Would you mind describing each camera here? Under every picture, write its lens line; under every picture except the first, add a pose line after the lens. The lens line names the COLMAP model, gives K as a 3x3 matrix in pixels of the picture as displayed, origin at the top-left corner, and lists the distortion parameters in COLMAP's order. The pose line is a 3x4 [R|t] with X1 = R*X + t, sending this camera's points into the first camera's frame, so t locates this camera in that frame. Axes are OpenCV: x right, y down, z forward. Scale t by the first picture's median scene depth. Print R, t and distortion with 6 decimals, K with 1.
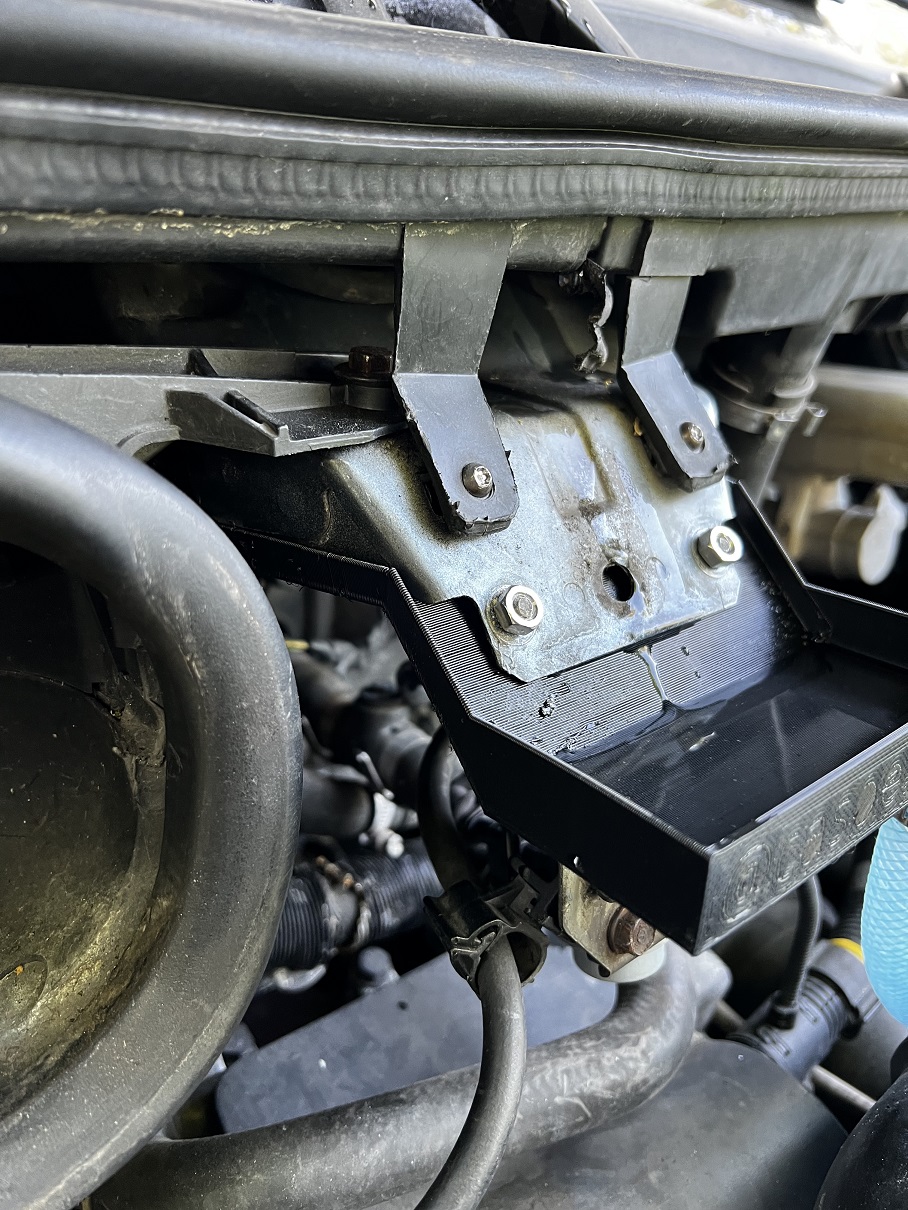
lens RADIAL K [[939.8, 0, 475.9], [0, 939.8, 606.3], [0, 0, 1]] dist [0.004621, -0.001365]
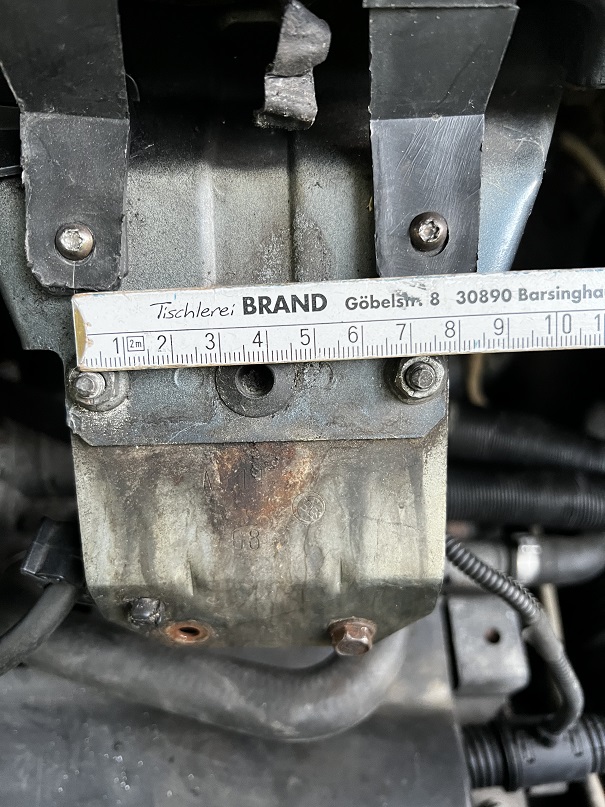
lens RADIAL K [[633.0, 0, 302.5], [0, 633.0, 403.5], [0, 0, 1]] dist [-0.036266, -0.001770]
pose [[0.776559, 0.399320, -0.487340, 0.529930], [-0.209493, 0.893141, 0.398010, -0.275354], [0.594196, -0.206984, 0.777231, 0.567587]]
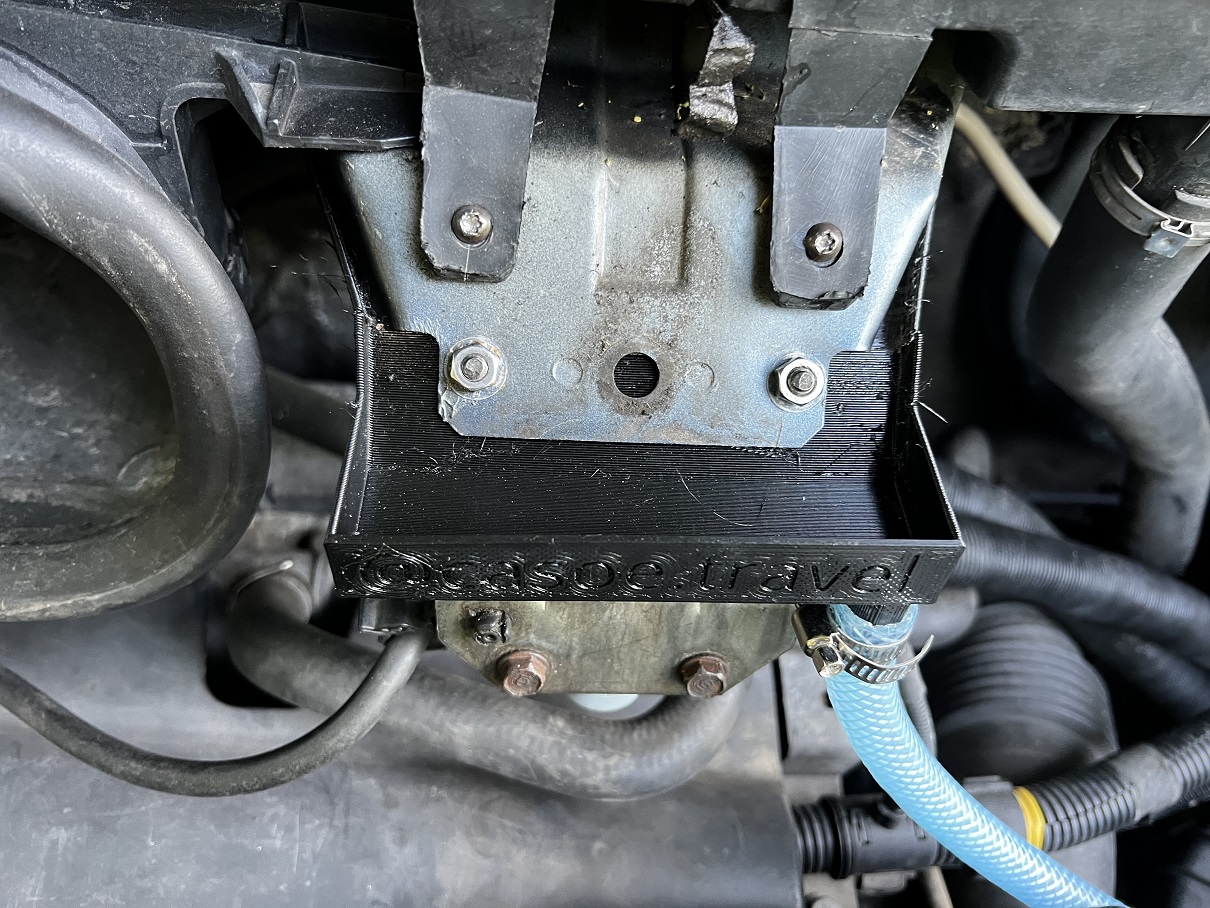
lens RADIAL K [[937.1, 0, 613.5], [0, 937.1, 456.5], [0, 0, 1]] dist [-0.010146, -0.005841]
pose [[0.782782, 0.466562, -0.411792, 0.574866], [-0.296438, 0.861395, 0.412460, -0.343345], [0.547154, -0.200796, 0.812591, 0.248899]]
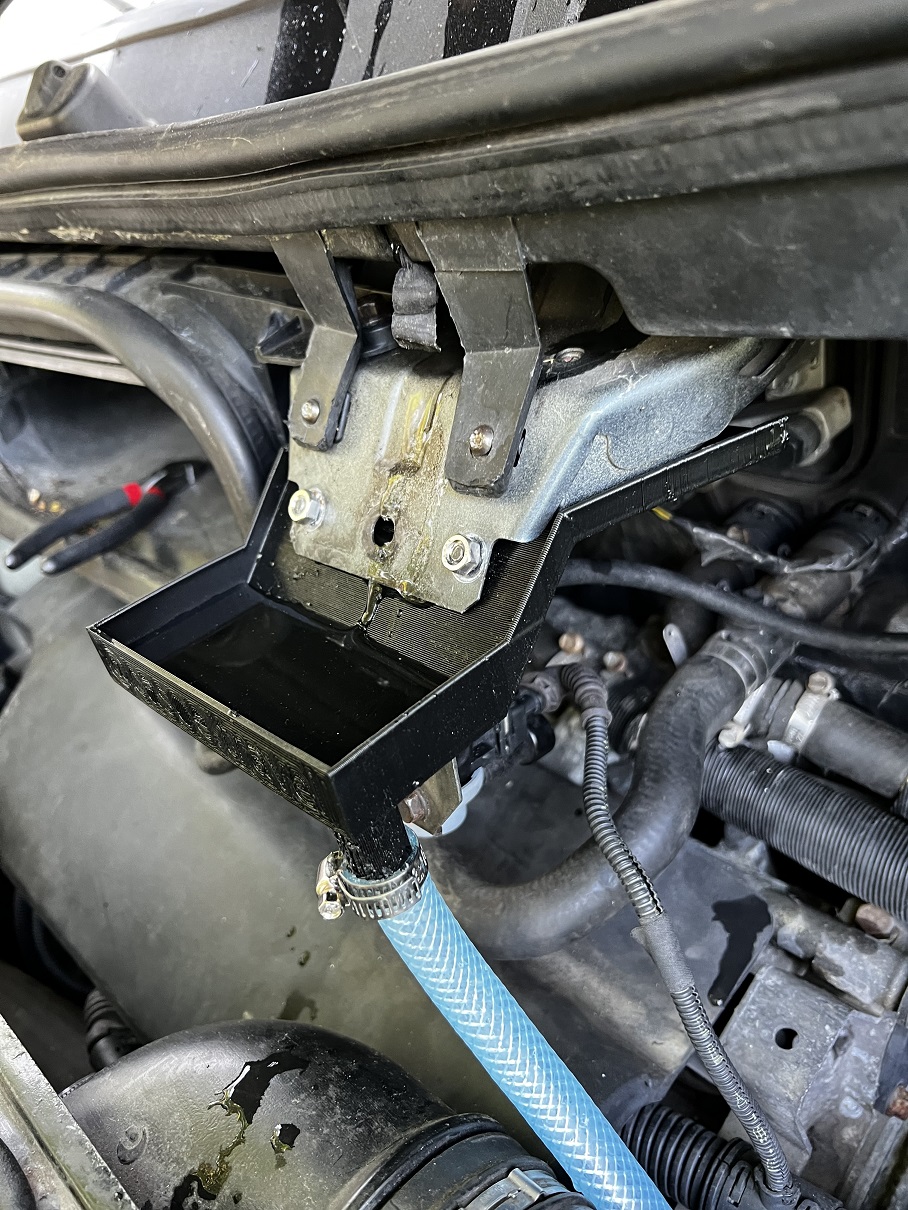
lens RADIAL K [[905.4, 0, 454.0], [0, 905.4, 605.0], [0, 0, 1]] dist [0.002862, -0.000210]
pose [[0.050604, 0.491773, -0.869252, 1.279186], [-0.169819, 0.861929, 0.477744, -0.543640], [0.984175, 0.123439, 0.127129, 1.008797]]
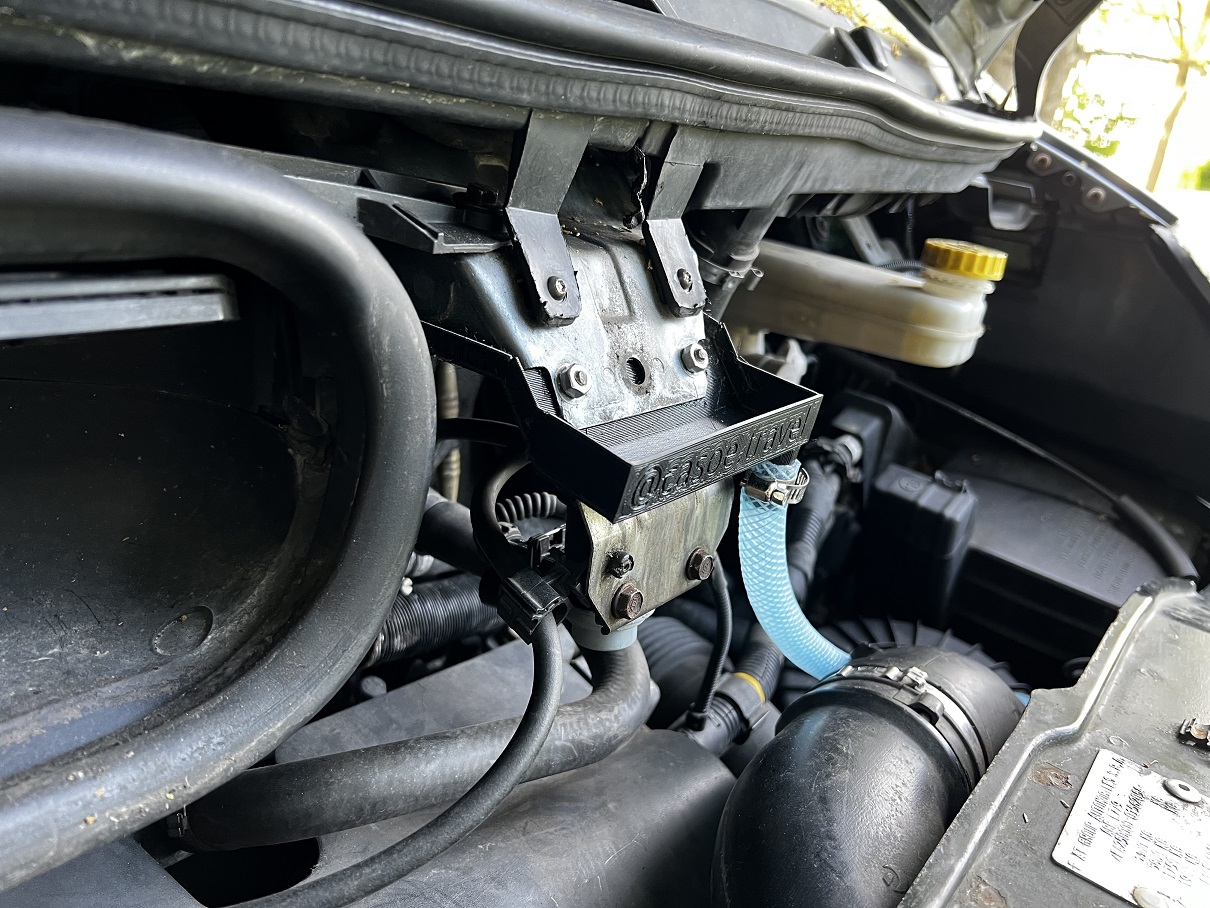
lens RADIAL K [[905.4, 0, 608.4], [0, 905.4, 465.7], [0, 0, 1]] dist [0.002862, -0.000210]
pose [[0.970146, 0.073113, 0.231239, -0.211915], [-0.079553, 0.996656, 0.018635, 0.101624], [-0.229103, -0.036475, 0.972719, -0.374446]]
